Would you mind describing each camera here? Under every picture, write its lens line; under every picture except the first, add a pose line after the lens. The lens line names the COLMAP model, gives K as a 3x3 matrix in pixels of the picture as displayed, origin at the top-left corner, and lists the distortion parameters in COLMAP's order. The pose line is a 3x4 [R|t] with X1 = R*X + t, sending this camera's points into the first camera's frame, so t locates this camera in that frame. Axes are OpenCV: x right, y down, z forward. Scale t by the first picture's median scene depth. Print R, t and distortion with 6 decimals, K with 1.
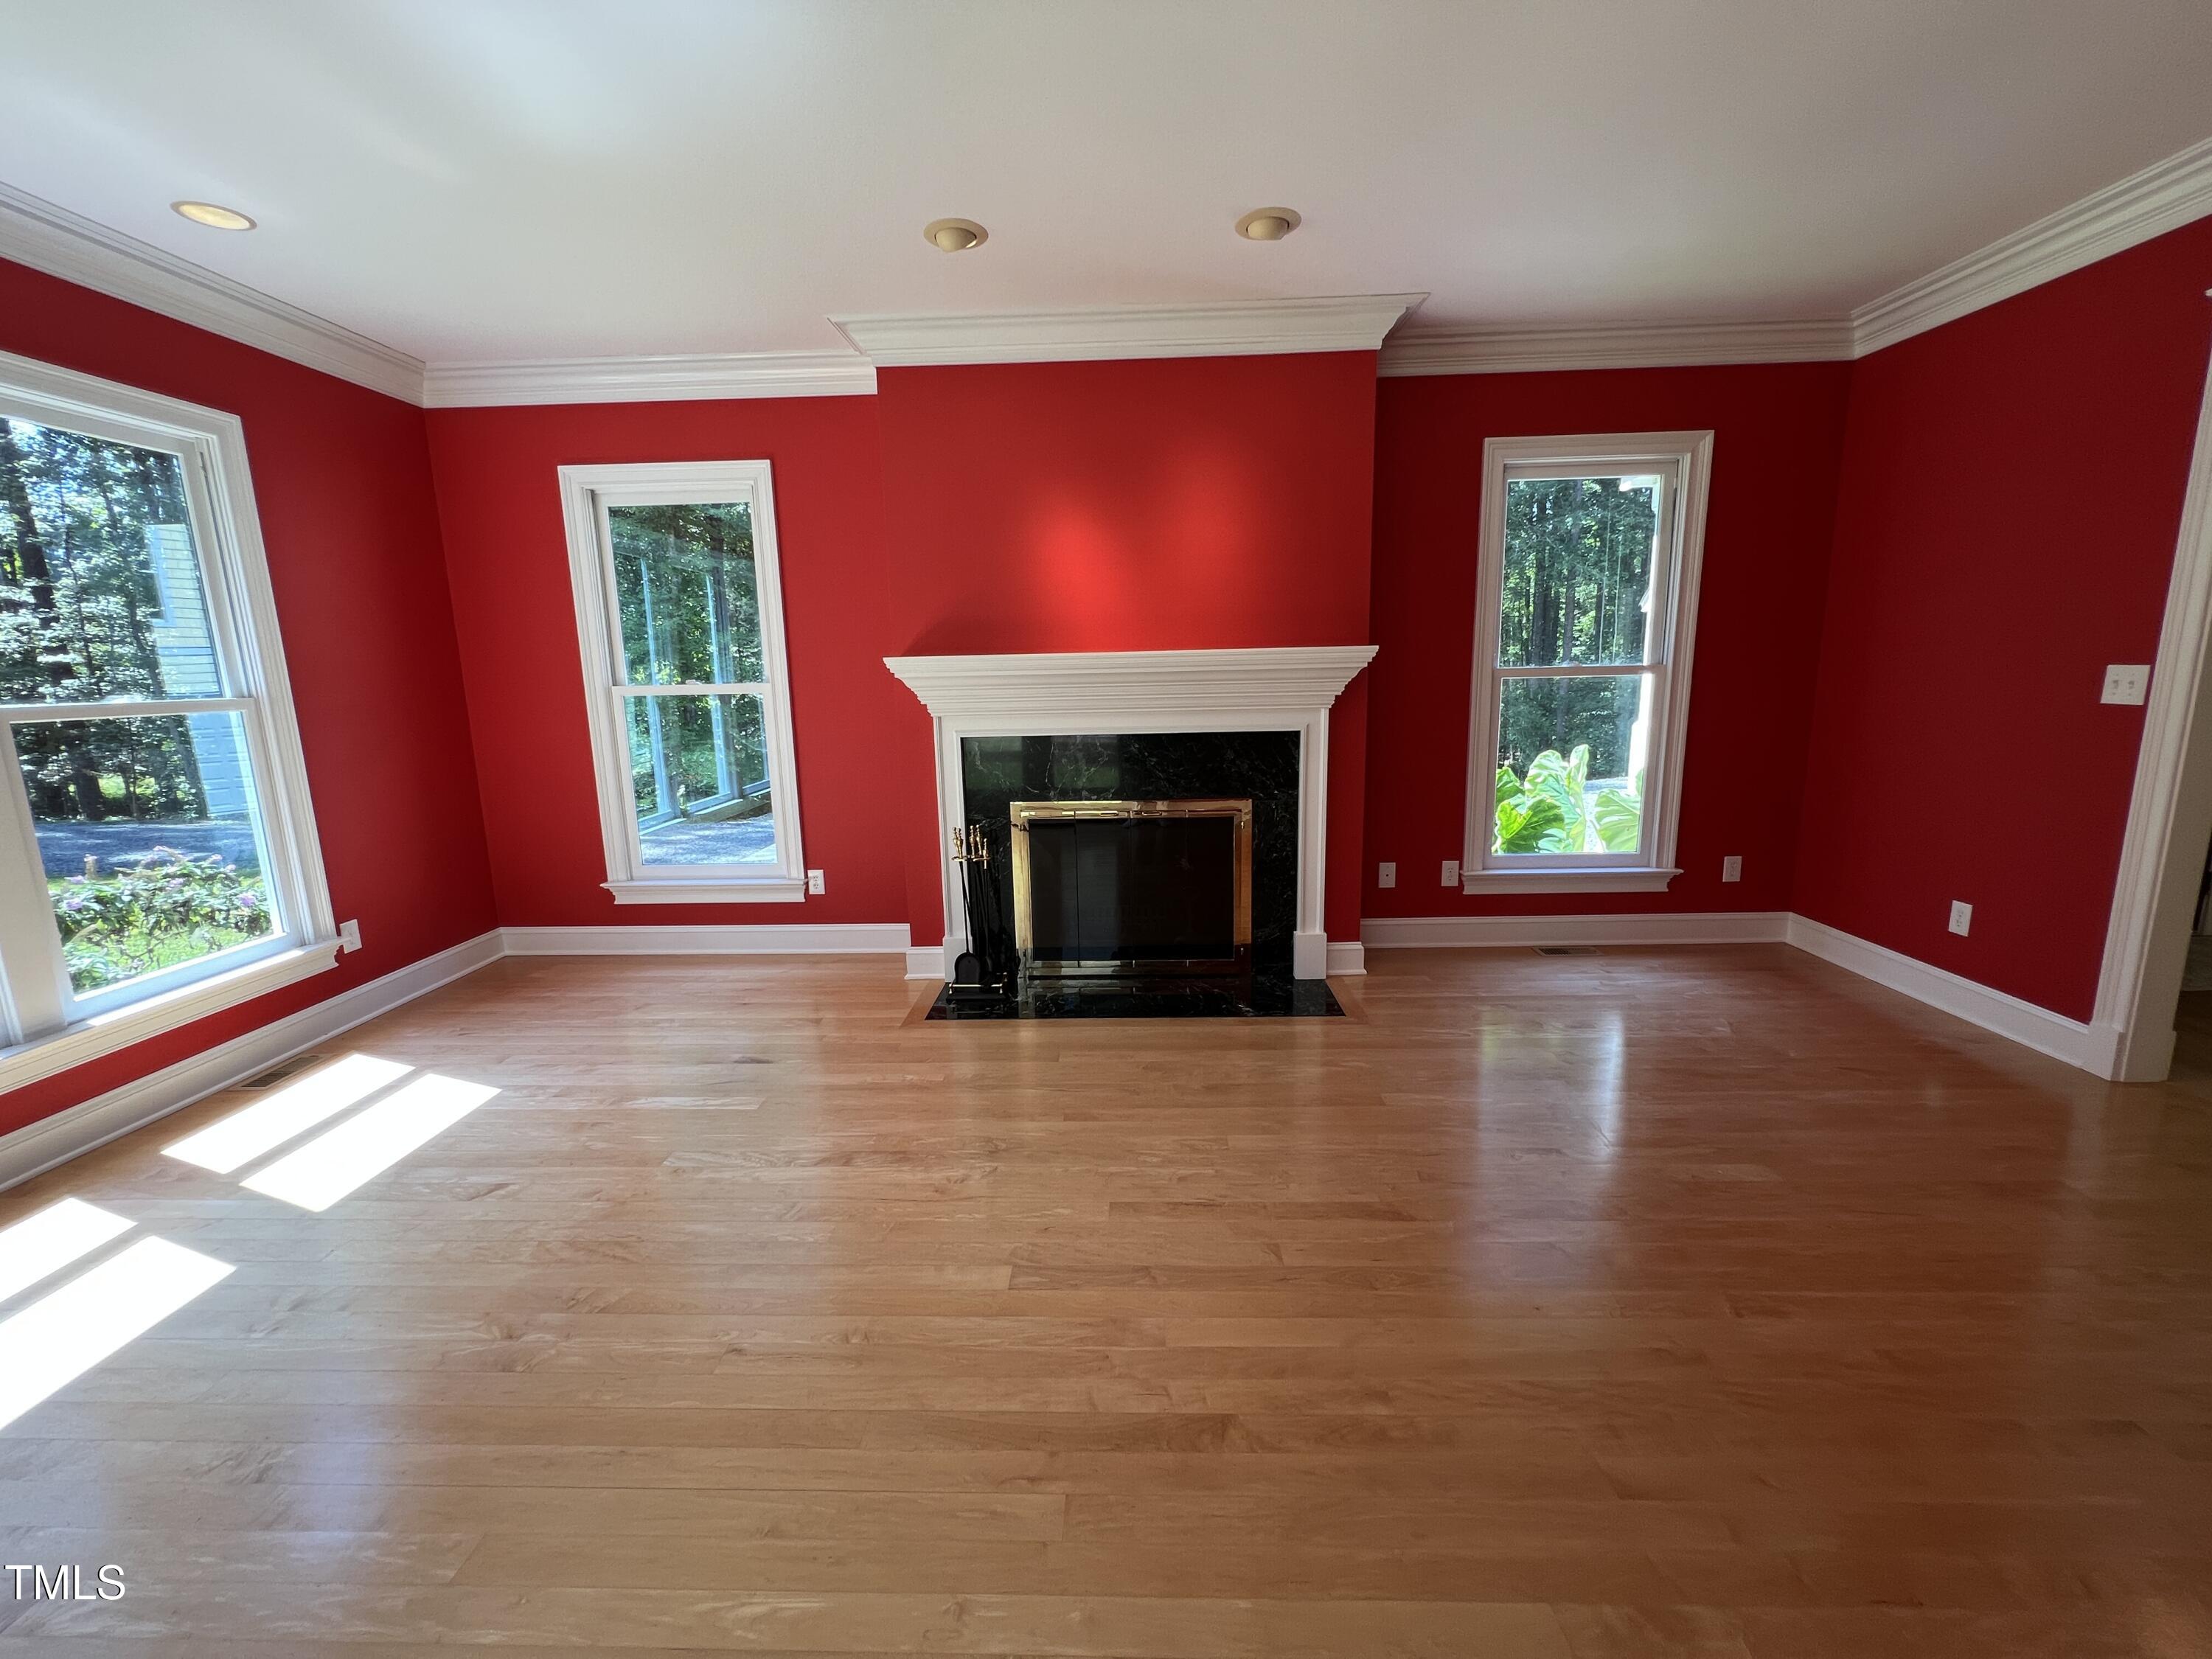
lens RADIAL K [[893.6, 0, 1112.5], [0, 893.6, 829.3], [0, 0, 1]] dist [0.000065, -0.000304]
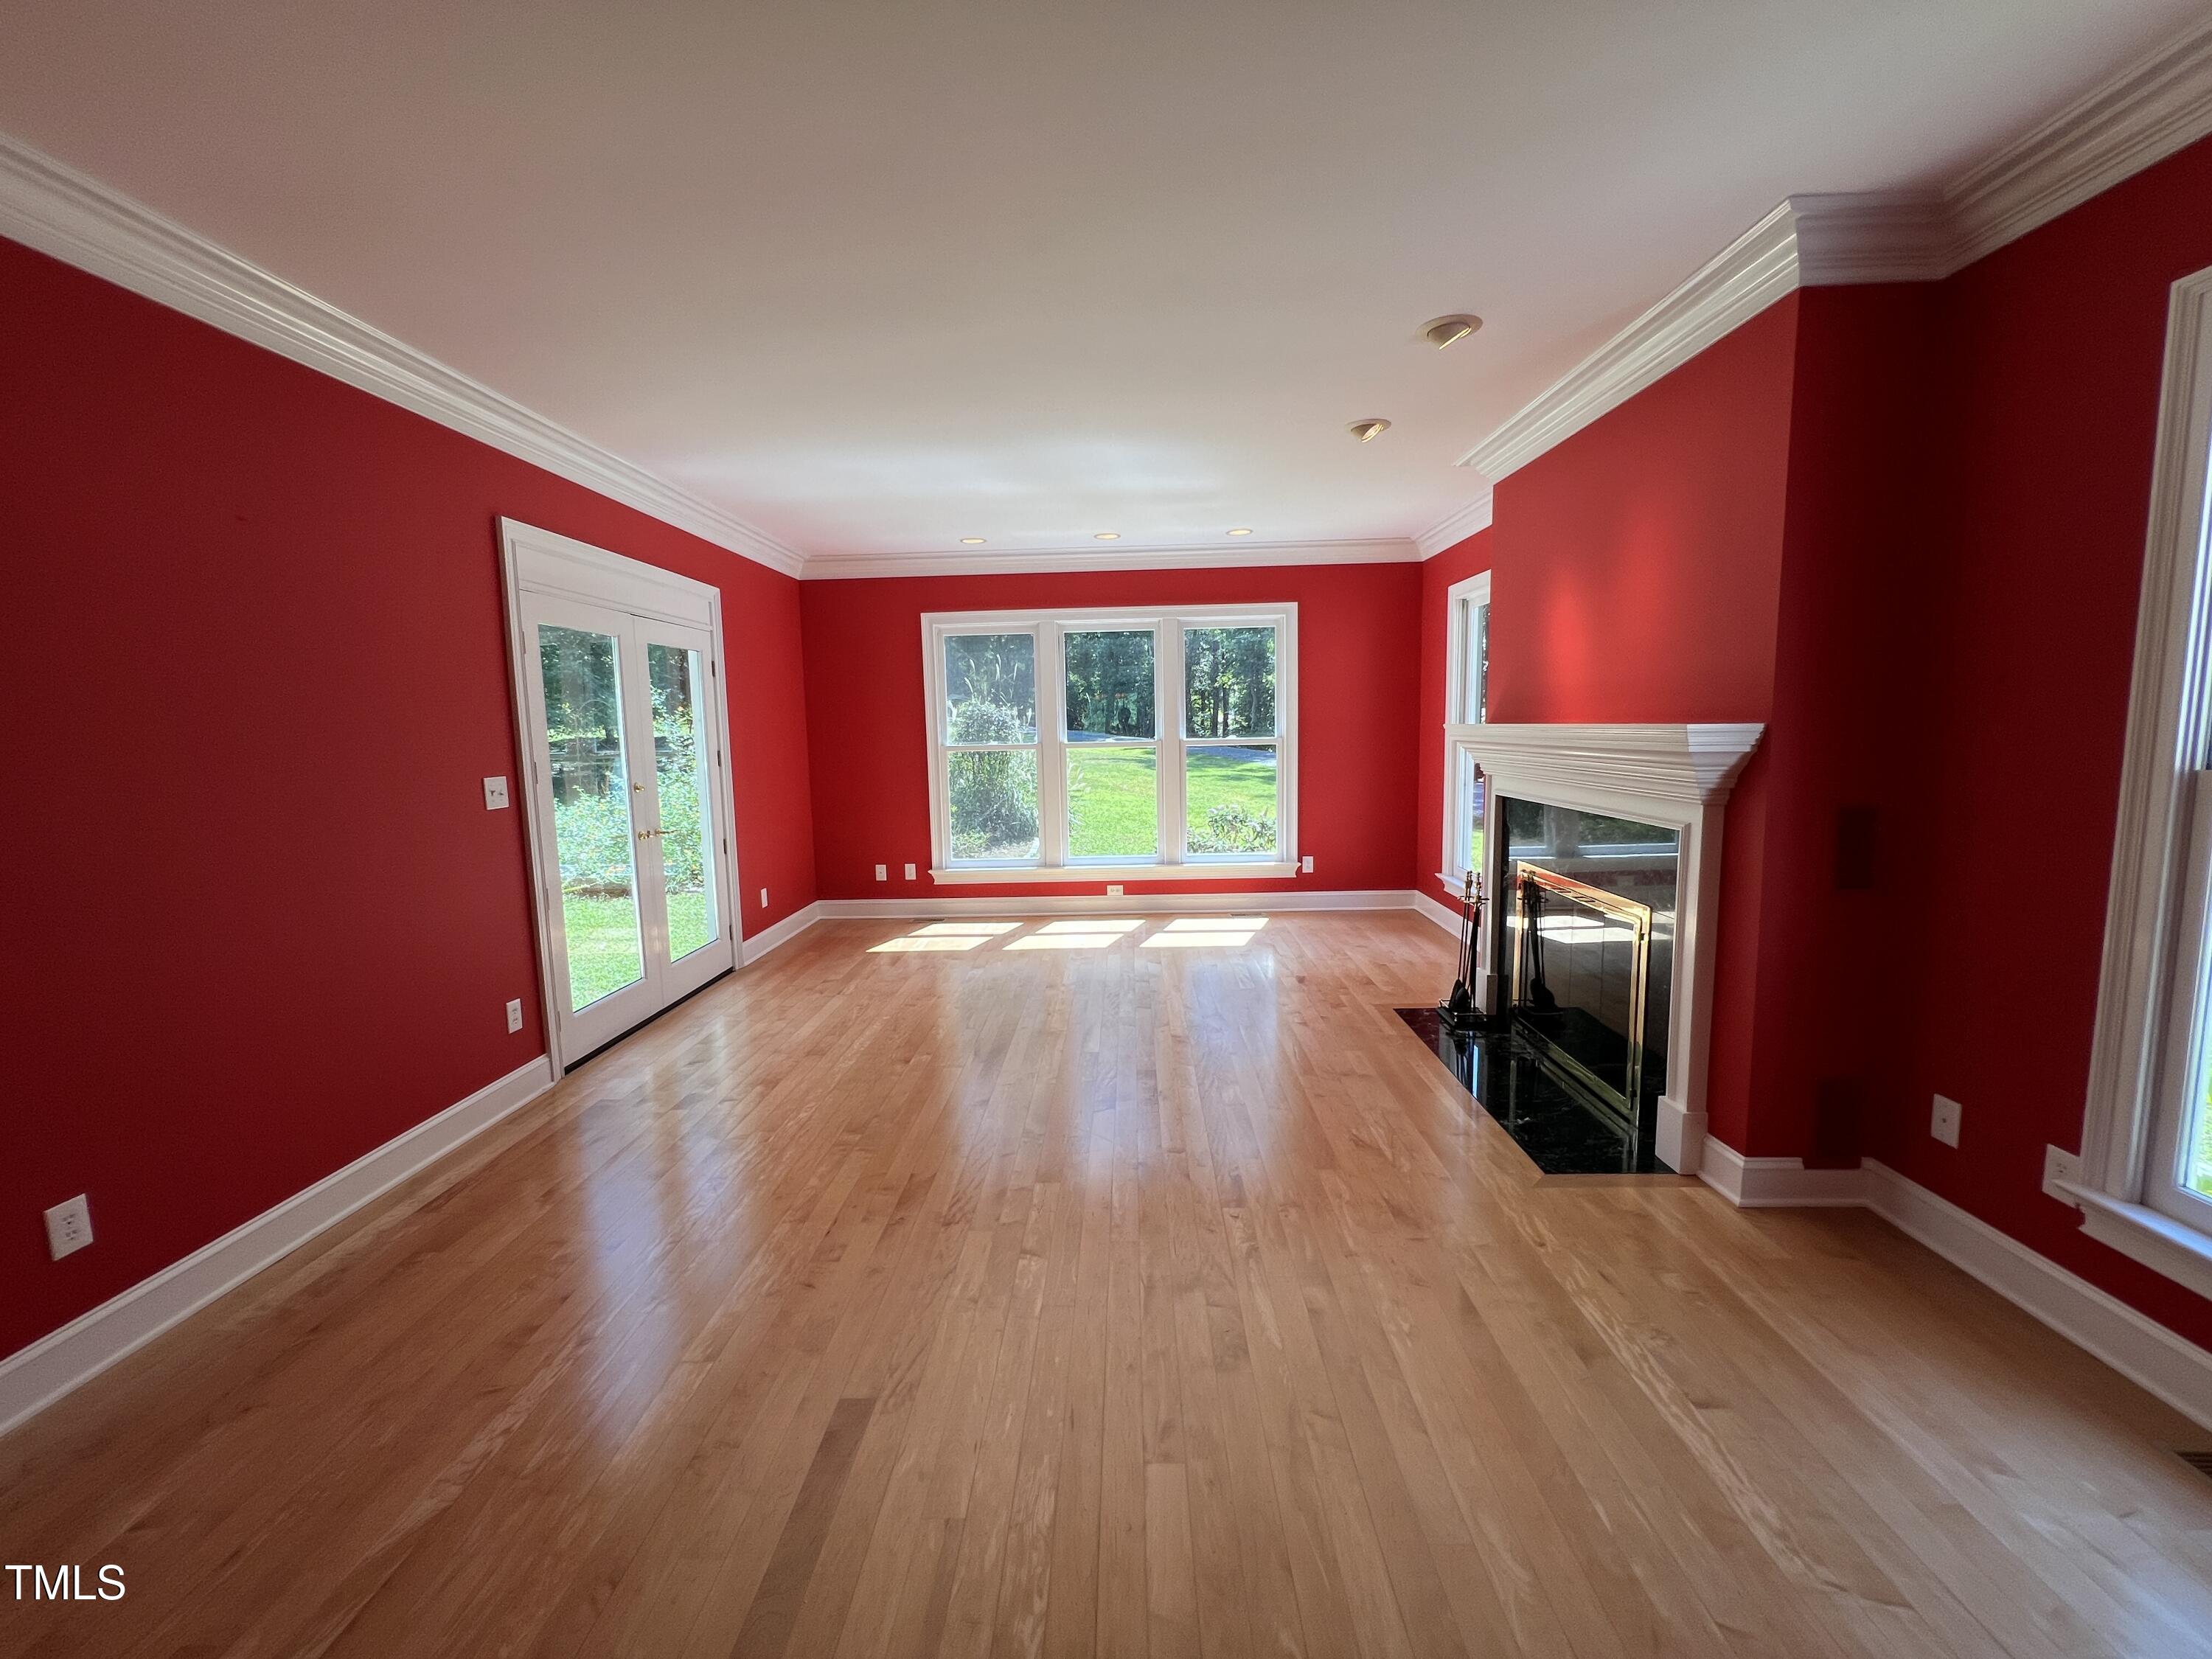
lens RADIAL K [[882.8, 0, 1103.0], [0, 882.8, 831.7], [0, 0, 1]] dist [-0.004071, 0.000249]
pose [[0.004283, 0.143586, -0.989629, 0.992013], [-0.160779, 0.976862, 0.141038, -0.143062], [0.986981, 0.158507, 0.027270, 0.519990]]
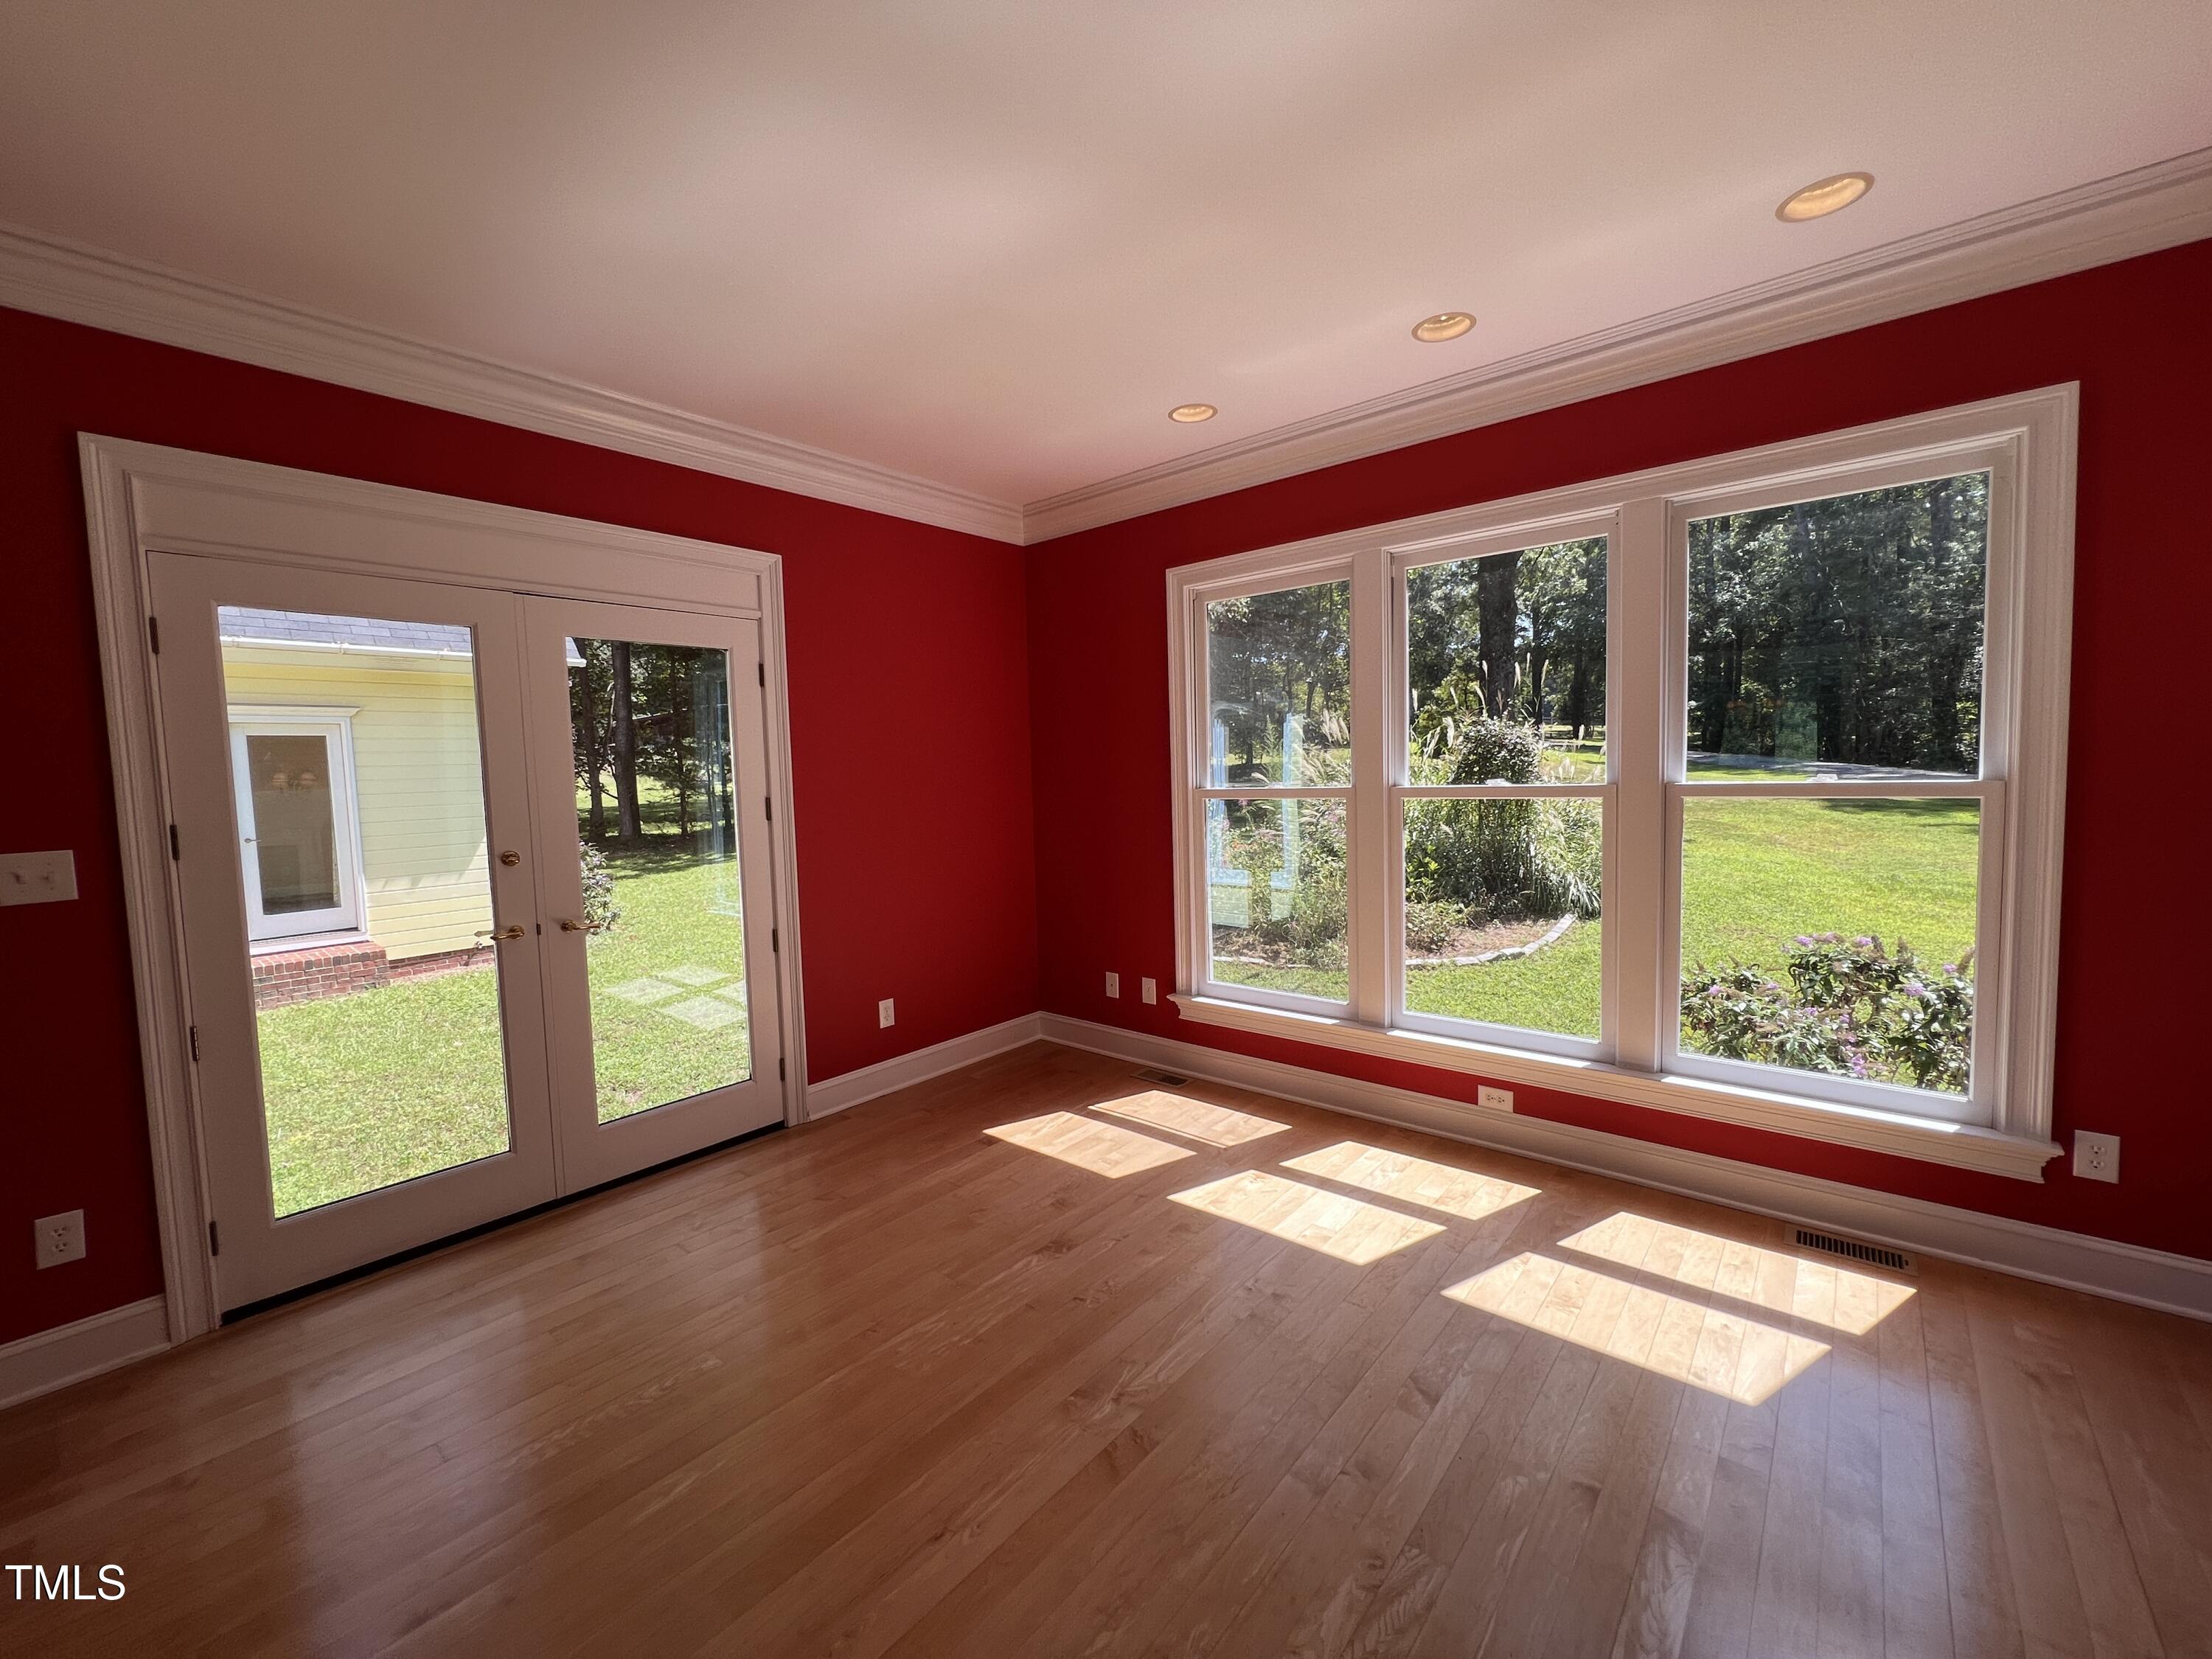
lens RADIAL K [[893.6, 0, 1106.2], [0, 893.6, 825.6], [0, 0, 1]] dist [0.000065, -0.000304]
pose [[-0.622028, 0.093900, -0.777344, 0.058092], [-0.098694, 0.975462, 0.196806, -0.167259], [0.776750, 0.199138, -0.597498, 0.798509]]
